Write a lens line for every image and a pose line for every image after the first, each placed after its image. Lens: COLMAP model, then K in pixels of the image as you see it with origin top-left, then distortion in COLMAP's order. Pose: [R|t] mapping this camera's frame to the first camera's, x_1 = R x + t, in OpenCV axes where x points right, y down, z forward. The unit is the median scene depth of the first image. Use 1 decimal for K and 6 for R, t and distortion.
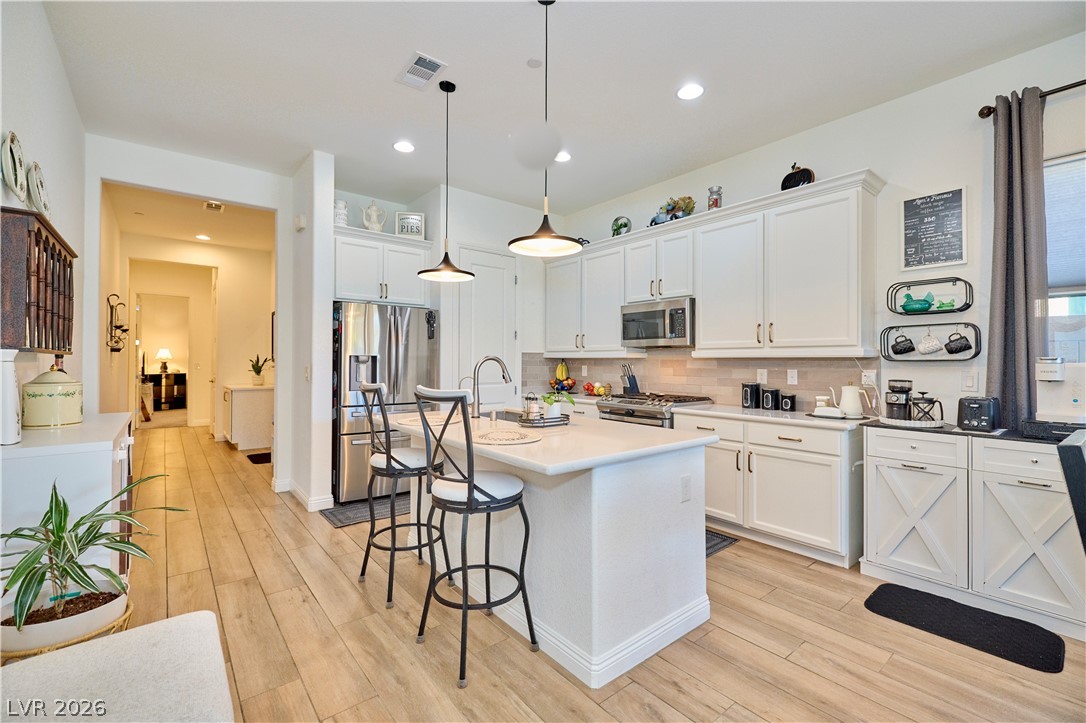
lens RADIAL K [[471.0, 0, 543.6], [0, 471.0, 354.0], [0, 0, 1]] dist [-0.001166, 0.000094]
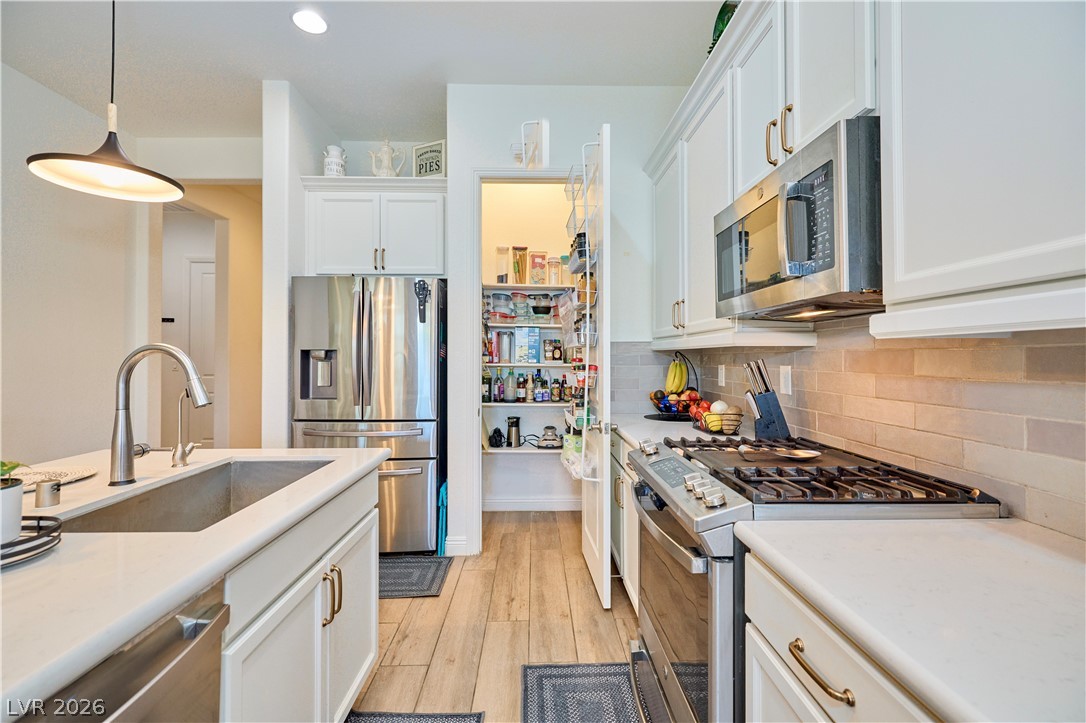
lens RADIAL K [[471.0, 0, 543.6], [0, 471.0, 354.0], [0, 0, 1]] dist [-0.001166, 0.000094]
pose [[0.795566, -0.007821, -0.605817, 0.316005], [0.011410, 0.999933, 0.002074, 0.012079], [0.605760, -0.008562, 0.795601, 0.643344]]
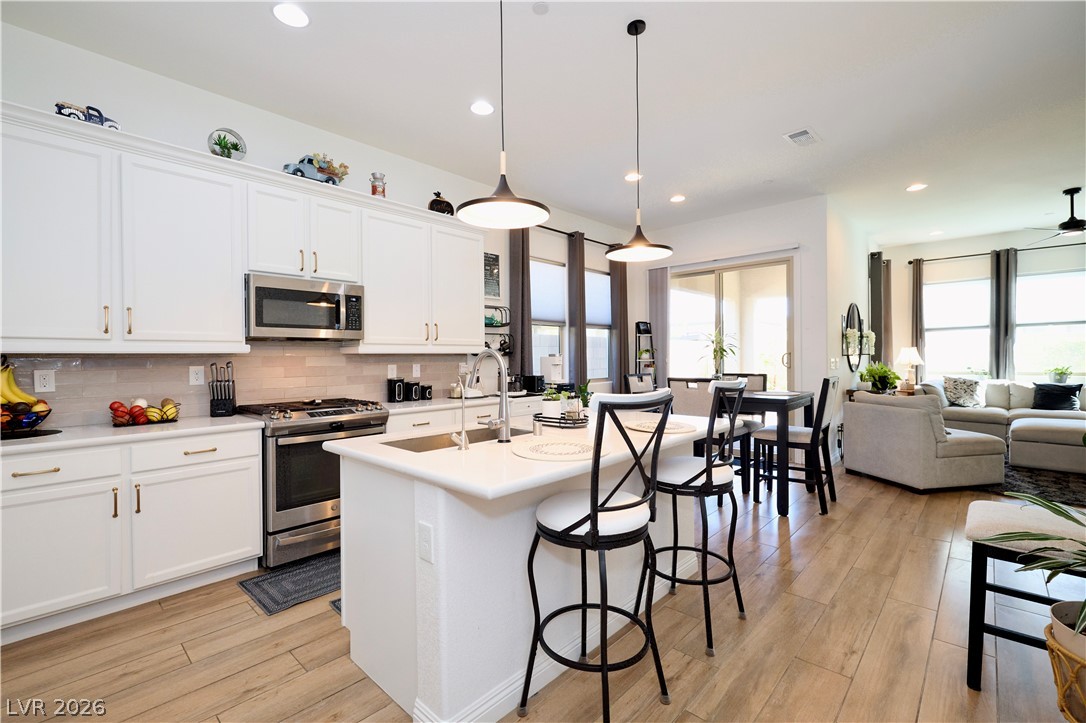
lens RADIAL K [[471.0, 0, 543.6], [0, 471.0, 354.0], [0, 0, 1]] dist [-0.001166, 0.000094]
pose [[-0.131614, 0.006314, 0.991281, -0.579462], [-0.005216, 0.999961, -0.007062, 0.012558], [-0.991287, -0.006100, -0.131576, 0.747315]]
